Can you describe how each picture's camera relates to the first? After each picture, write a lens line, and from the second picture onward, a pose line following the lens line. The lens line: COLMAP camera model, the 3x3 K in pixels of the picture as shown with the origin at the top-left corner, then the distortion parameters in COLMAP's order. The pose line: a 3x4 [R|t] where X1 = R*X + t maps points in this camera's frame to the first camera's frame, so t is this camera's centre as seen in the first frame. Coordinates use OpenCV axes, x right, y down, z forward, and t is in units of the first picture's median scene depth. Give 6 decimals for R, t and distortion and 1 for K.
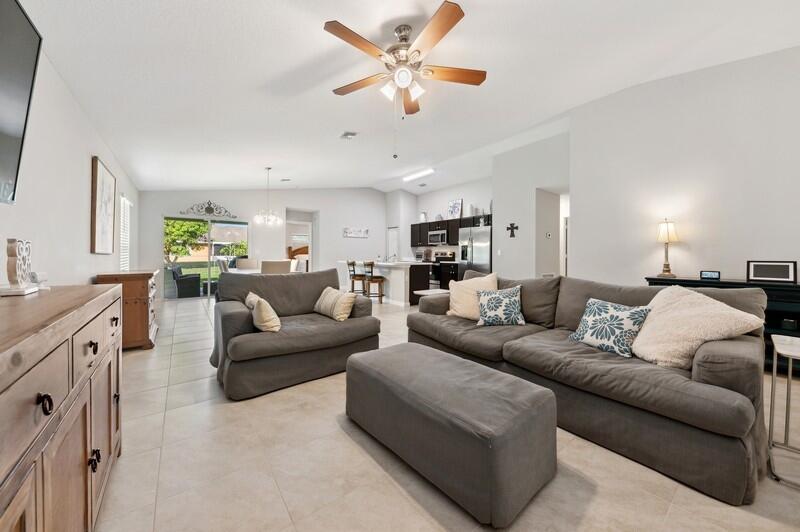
lens RADIAL K [[274.8, 0, 397.0], [0, 274.8, 259.0], [0, 0, 1]] dist [-0.000205, -0.000002]
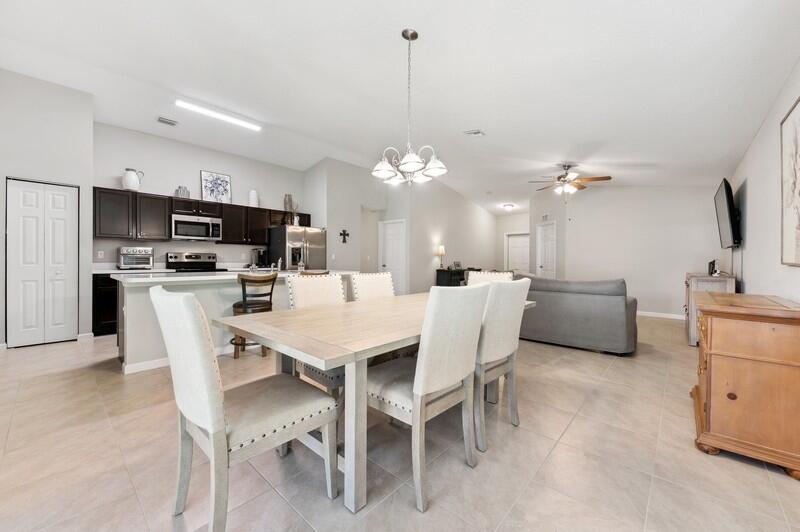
lens RADIAL K [[307.8, 0, 408.0], [0, 307.8, 264.2], [0, 0, 1]] dist [-0.008276, -0.002108]
pose [[-0.186995, -0.017760, 0.982200, -0.572395], [0.005711, 0.999800, 0.019166, -0.012000], [-0.982344, 0.009194, -0.186856, 0.688284]]
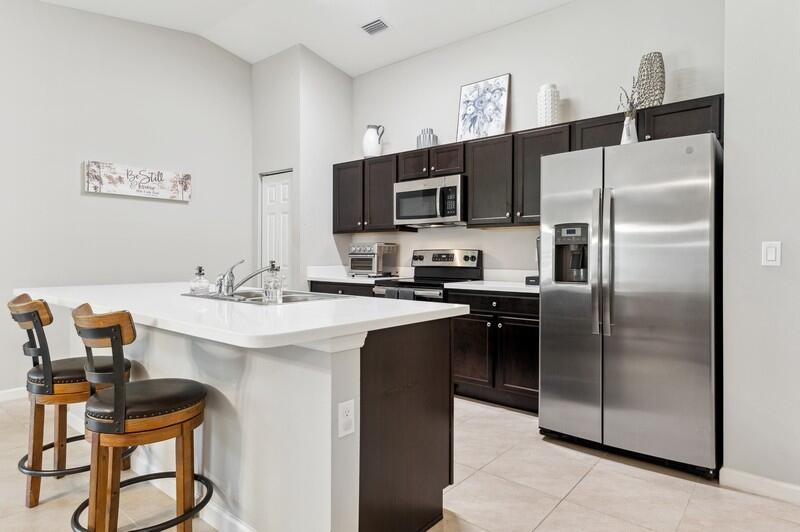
lens RADIAL K [[462.0, 0, 396.6], [0, 462.0, 261.9], [0, 0, 1]] dist [0.018250, 0.000535]
pose [[0.975656, -0.005124, 0.219246, 0.004585], [0.004785, 0.999986, 0.002076, -0.013625], [-0.219254, -0.000976, 0.975667, 0.516226]]
